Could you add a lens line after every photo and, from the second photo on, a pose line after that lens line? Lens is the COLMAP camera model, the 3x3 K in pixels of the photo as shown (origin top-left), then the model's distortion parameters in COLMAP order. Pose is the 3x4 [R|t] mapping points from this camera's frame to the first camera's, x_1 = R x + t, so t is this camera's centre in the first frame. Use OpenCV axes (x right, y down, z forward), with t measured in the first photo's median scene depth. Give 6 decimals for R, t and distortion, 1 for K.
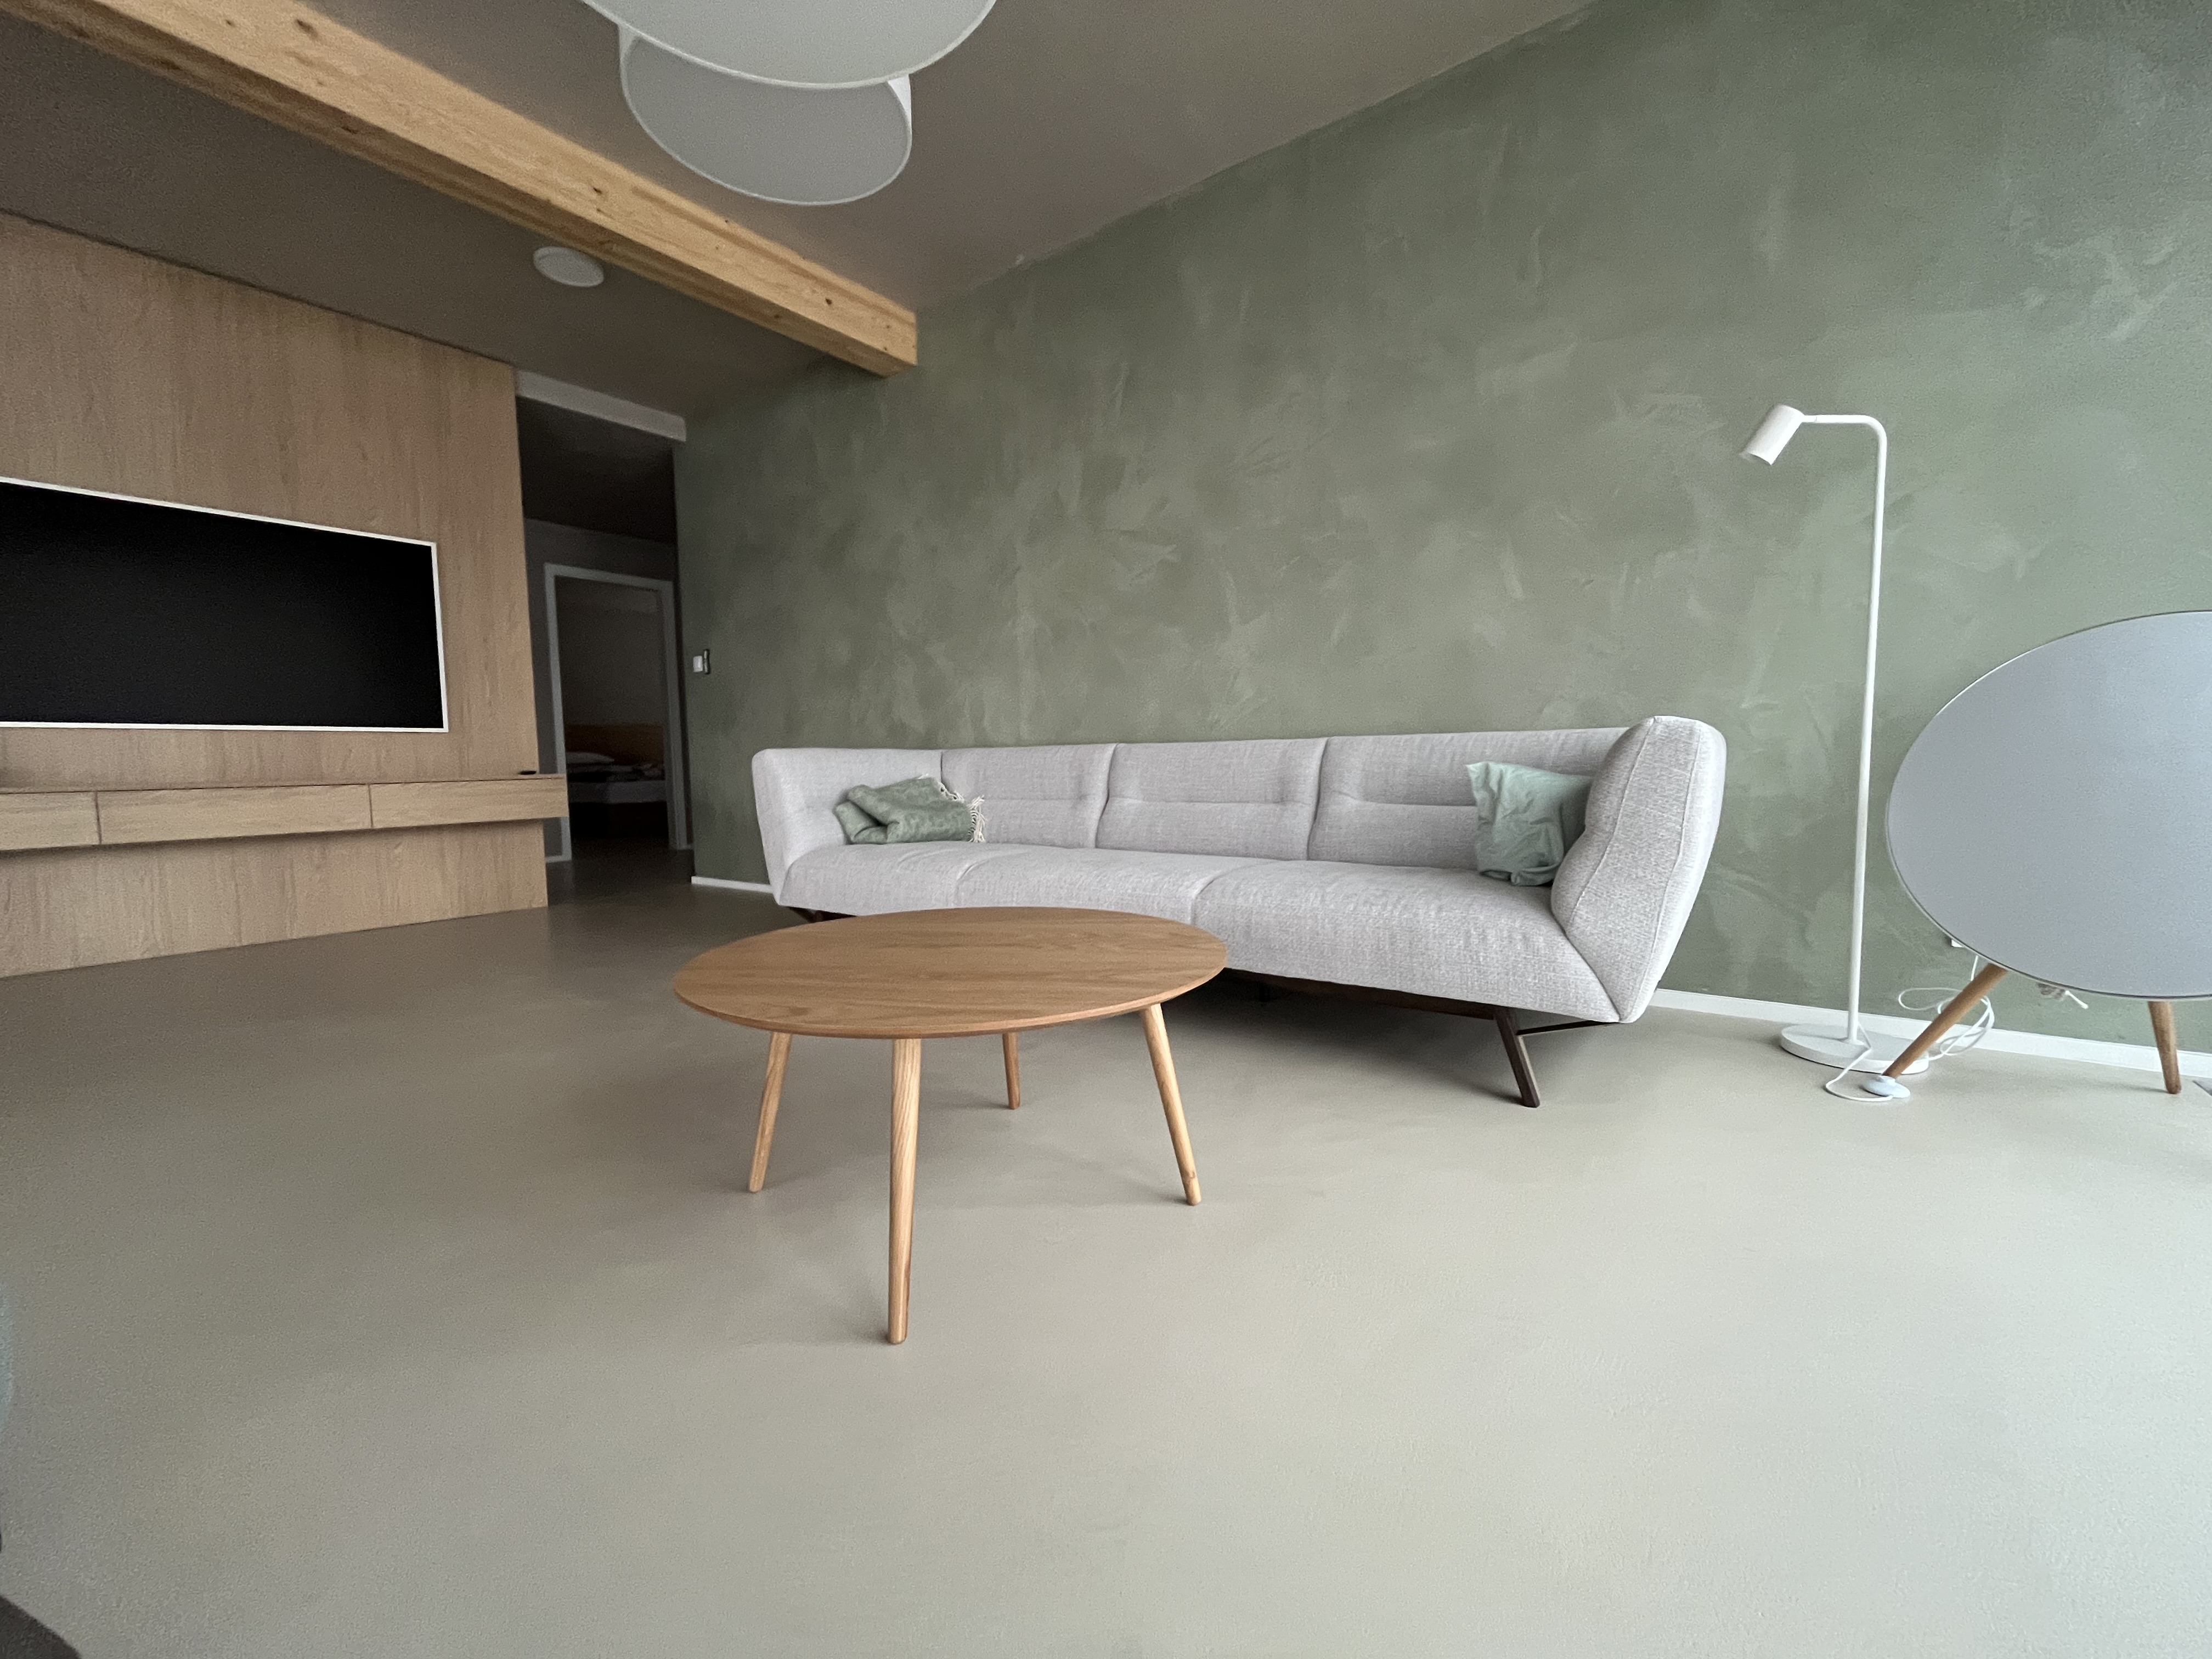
lens RADIAL K [[903.7, 0, 1093.7], [0, 903.7, 830.3], [0, 0, 1]] dist [-0.000375, 0.000466]
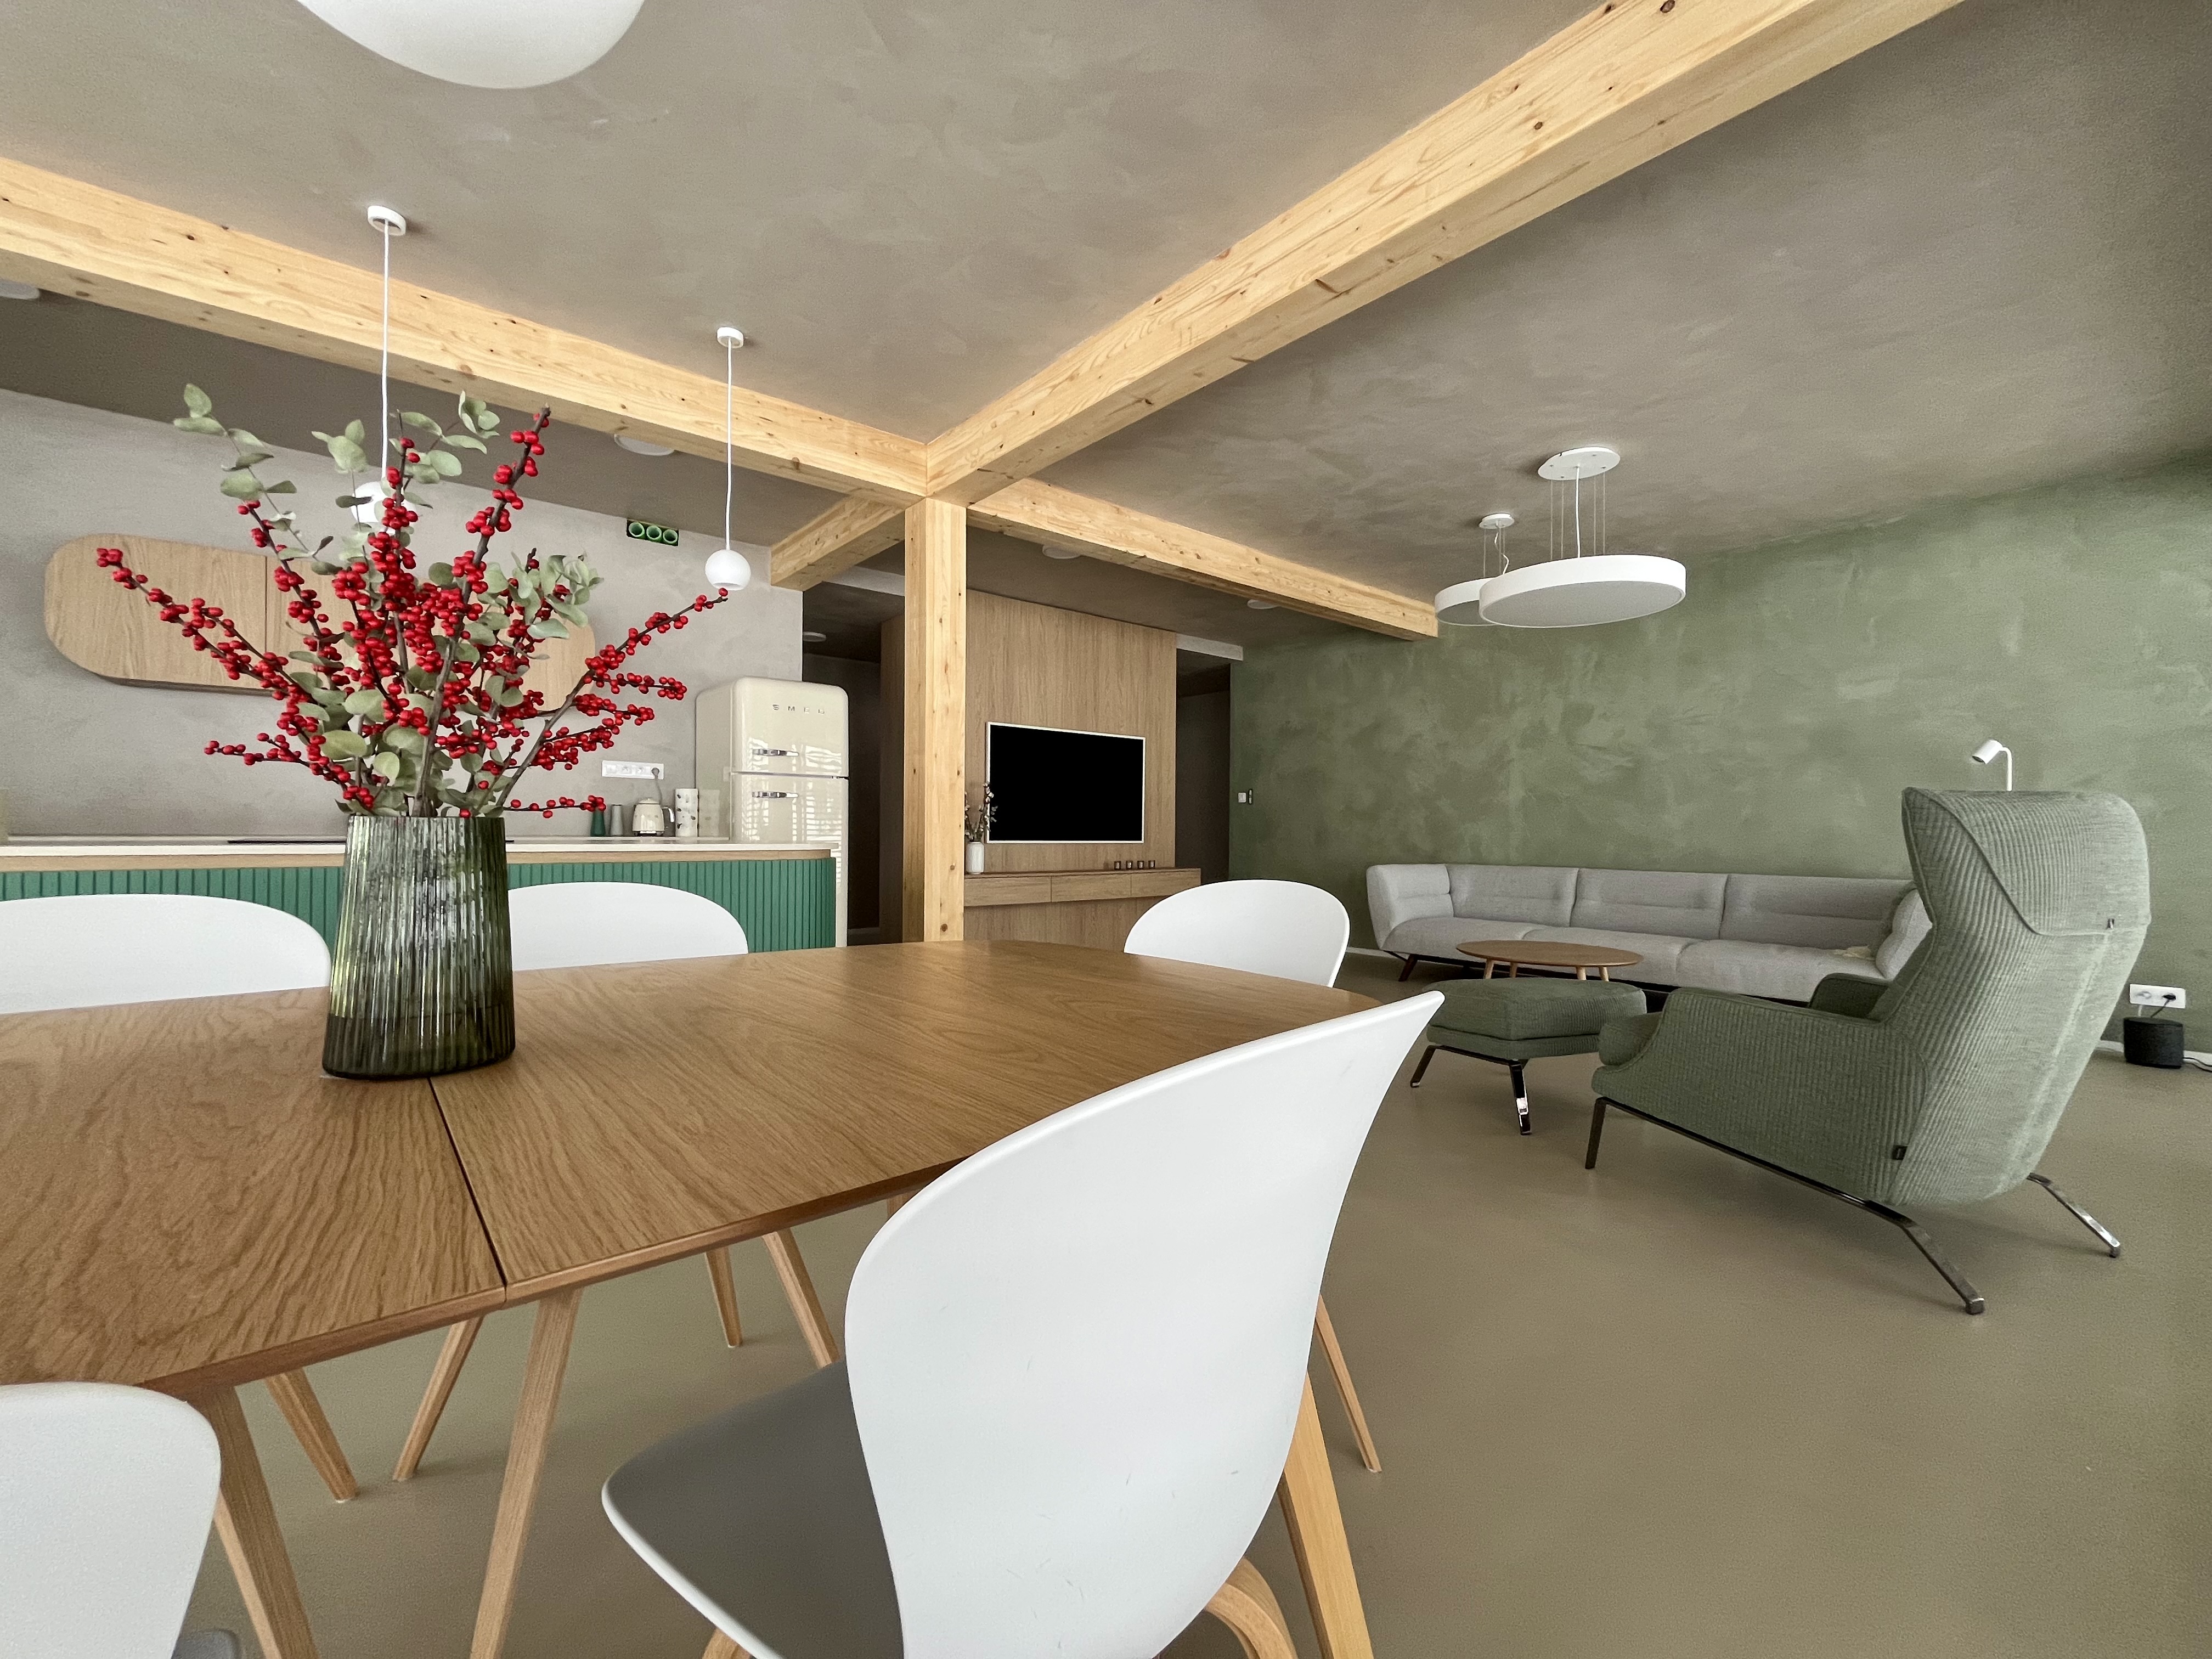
lens RADIAL K [[903.7, 0, 1093.7], [0, 903.7, 830.3], [0, 0, 1]] dist [-0.000375, 0.000466]
pose [[0.971952, 0.028253, -0.233476, -0.456206], [-0.047045, 0.996049, -0.075314, 0.005645], [0.230426, 0.084186, 0.969441, -0.835219]]
